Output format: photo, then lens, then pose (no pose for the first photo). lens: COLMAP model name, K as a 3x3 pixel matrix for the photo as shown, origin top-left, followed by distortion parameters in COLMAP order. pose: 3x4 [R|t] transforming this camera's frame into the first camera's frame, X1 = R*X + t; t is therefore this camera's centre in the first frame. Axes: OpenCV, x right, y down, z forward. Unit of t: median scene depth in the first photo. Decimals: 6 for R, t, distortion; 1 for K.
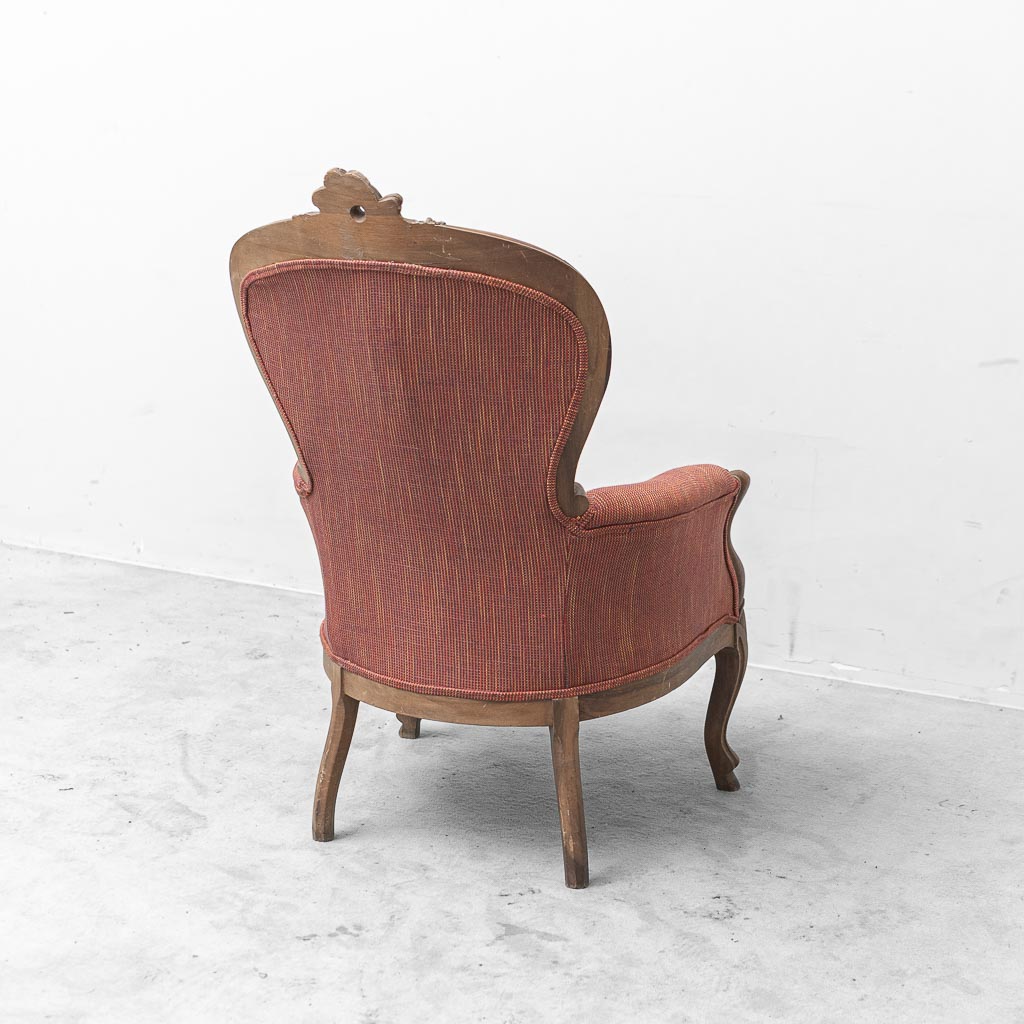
lens RADIAL K [[2538.8, 0, 513.1], [0, 2538.8, 501.4], [0, 0, 1]] dist [0.199506, 0.000000]
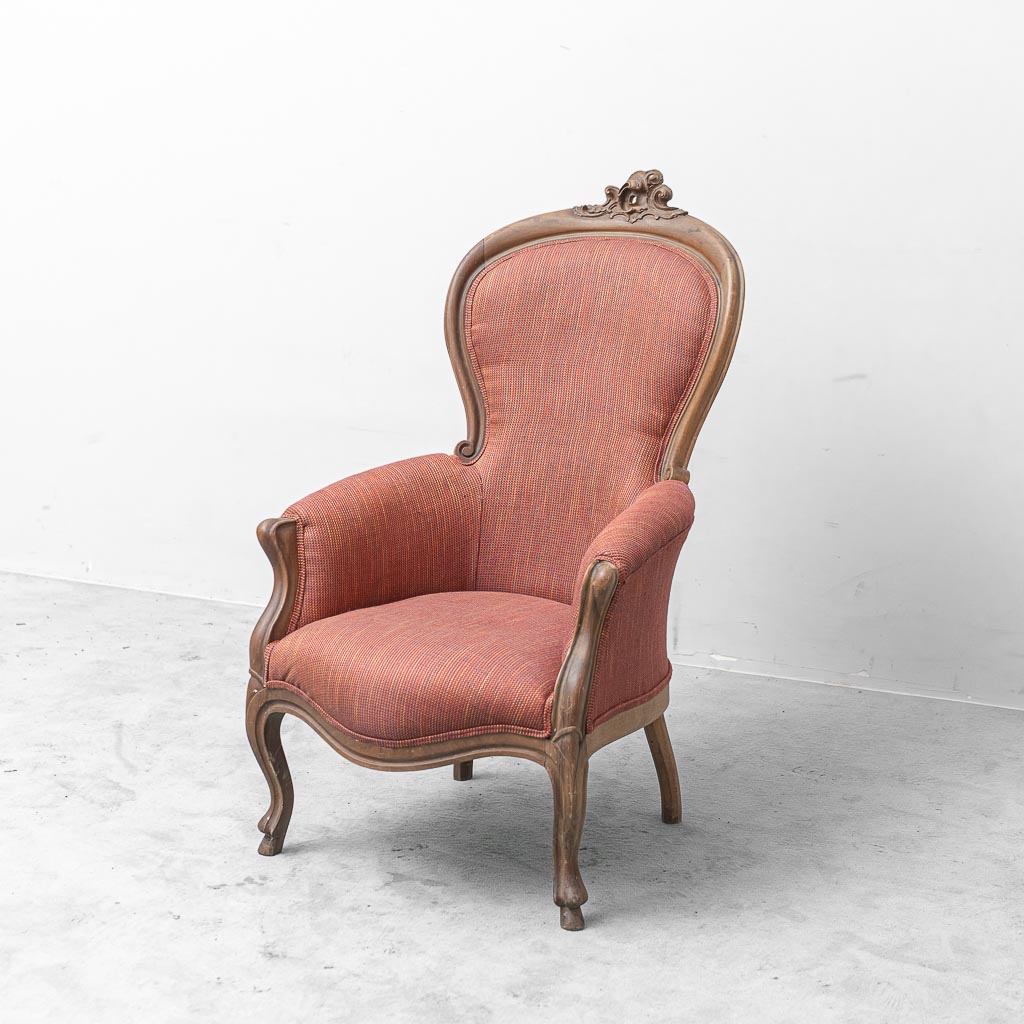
lens RADIAL K [[2538.8, 0, 508.4], [0, 2538.8, 518.9], [0, 0, 1]] dist [0.199506, 0.000000]
pose [[0.999812, -0.019173, -0.002869, 0.047854], [0.019125, 0.999693, -0.015743, 0.023497], [0.003170, 0.015685, 0.999872, -0.121149]]
